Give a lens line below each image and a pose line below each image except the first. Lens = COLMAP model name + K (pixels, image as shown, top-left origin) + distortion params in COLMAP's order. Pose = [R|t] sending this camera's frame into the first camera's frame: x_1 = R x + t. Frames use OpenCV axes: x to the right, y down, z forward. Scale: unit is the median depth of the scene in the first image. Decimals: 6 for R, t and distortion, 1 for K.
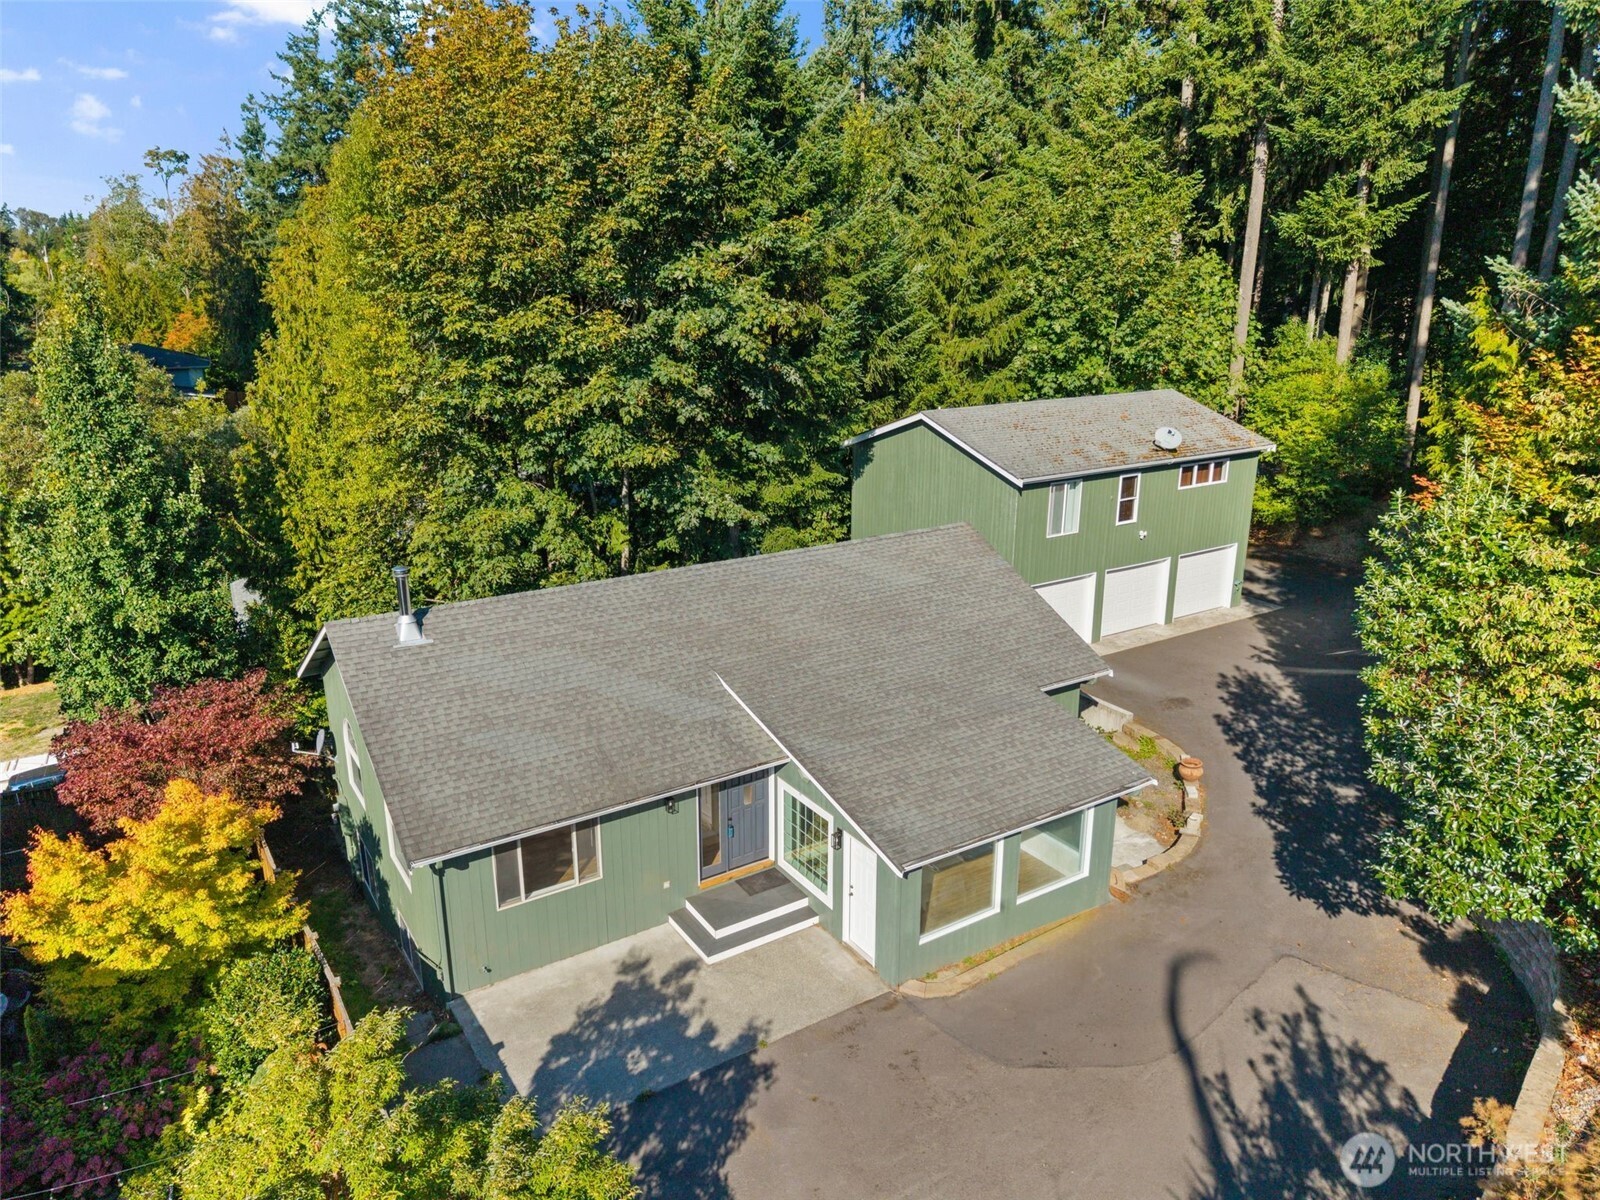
lens RADIAL K [[1116.1, 0, 807.3], [0, 1116.1, 600.5], [0, 0, 1]] dist [-0.001739, -0.003739]
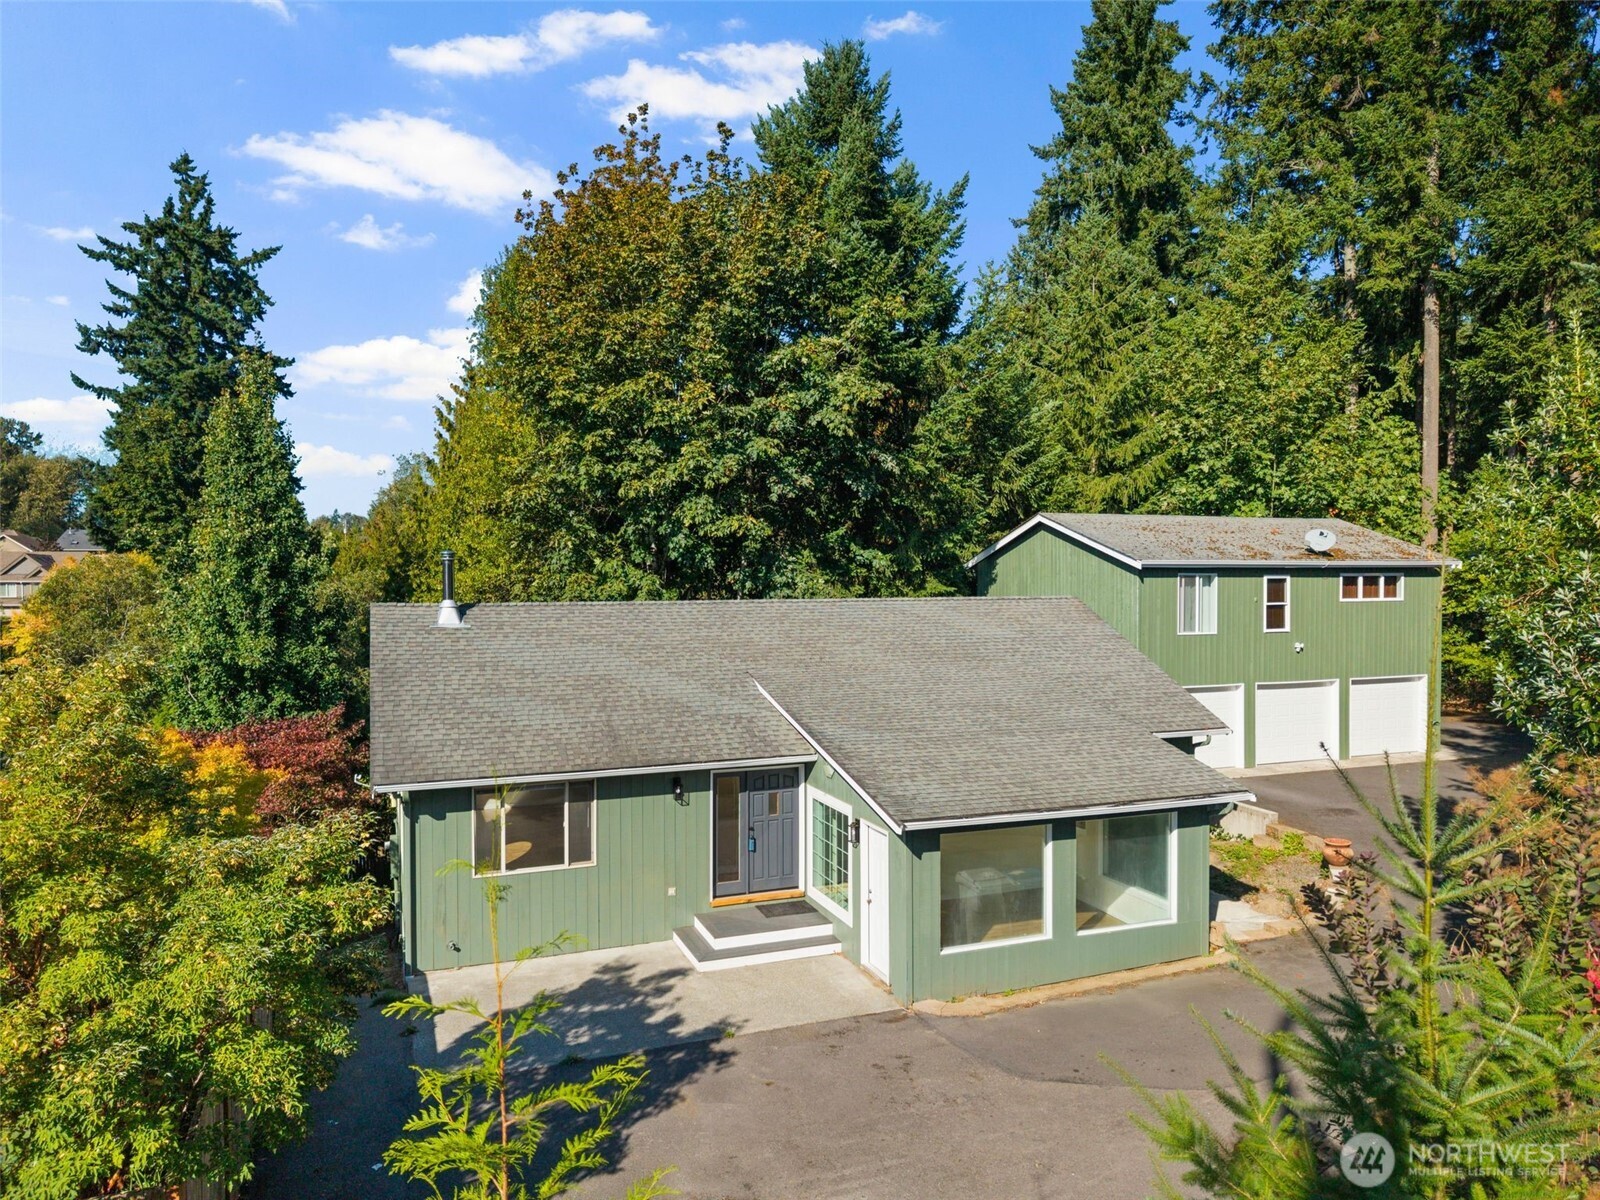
lens RADIAL K [[1116.9, 0, 800.0], [0, 1116.9, 600.0], [0, 0, 1]] dist [-0.004467, -0.004641]
pose [[0.977180, -0.004330, -0.212371, 0.119884], [-0.054333, 0.961437, -0.269603, 0.194763], [0.205348, 0.274990, 0.939262, 0.090347]]
